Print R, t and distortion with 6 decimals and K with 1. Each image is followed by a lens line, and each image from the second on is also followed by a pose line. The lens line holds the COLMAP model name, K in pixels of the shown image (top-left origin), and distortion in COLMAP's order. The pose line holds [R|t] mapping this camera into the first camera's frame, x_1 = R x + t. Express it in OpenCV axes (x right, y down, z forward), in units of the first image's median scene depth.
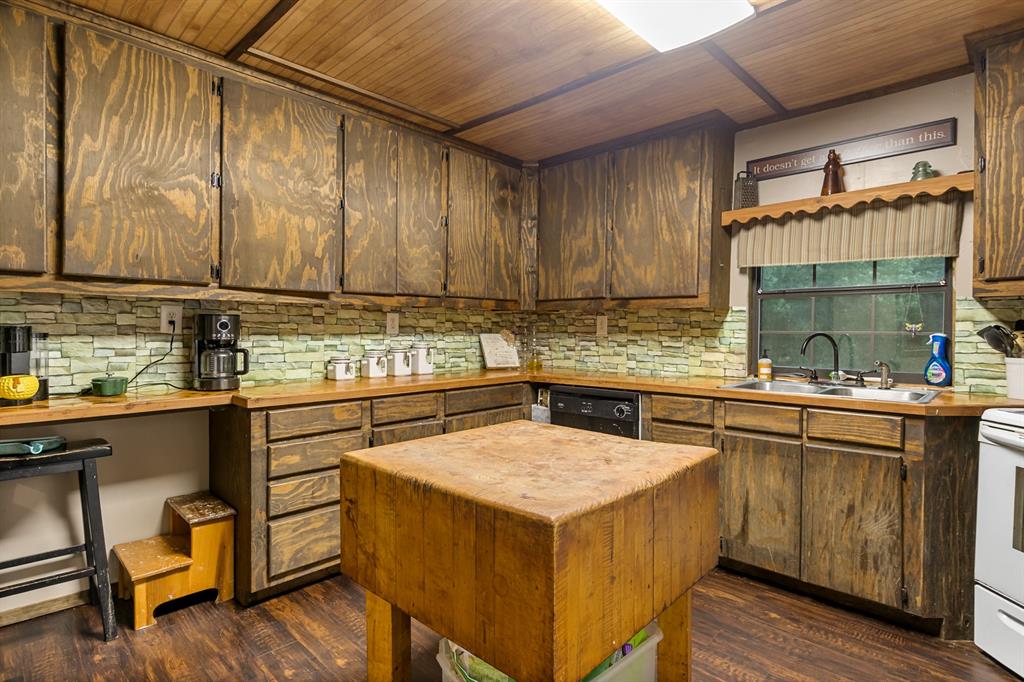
lens RADIAL K [[517.8, 0, 518.2], [0, 517.8, 343.1], [0, 0, 1]] dist [-0.010465, 0.001110]
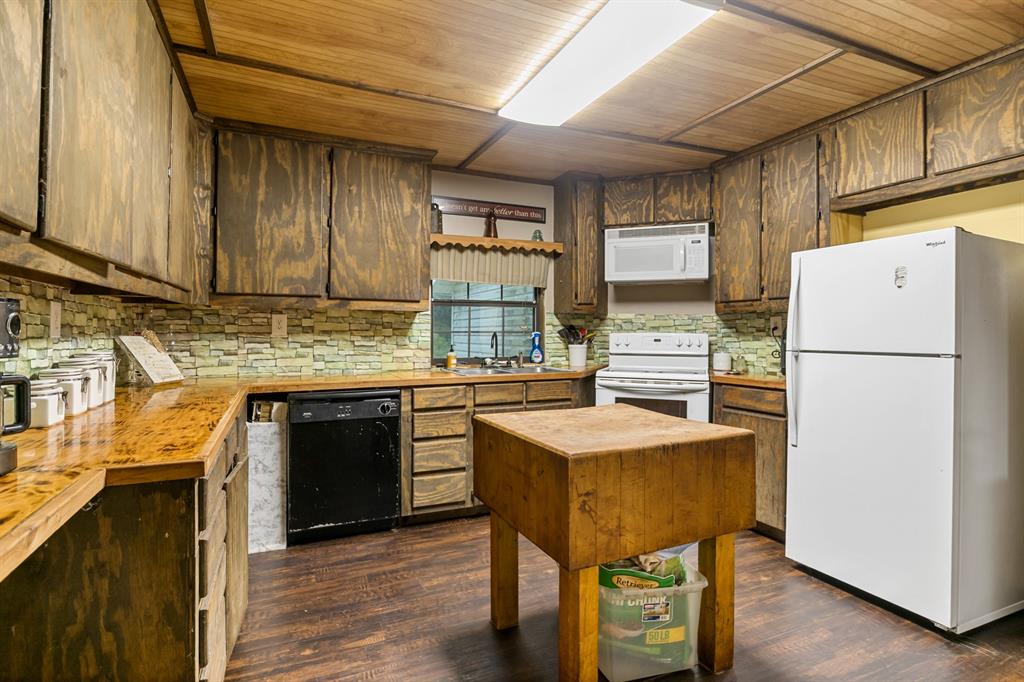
lens RADIAL K [[517.8, 0, 519.0], [0, 517.8, 334.8], [0, 0, 1]] dist [-0.010465, 0.001110]
pose [[0.372487, -0.010874, 0.927974, -0.601770], [0.021840, 0.999757, 0.002949, -0.012482], [-0.927781, 0.019168, 0.372634, 0.321505]]
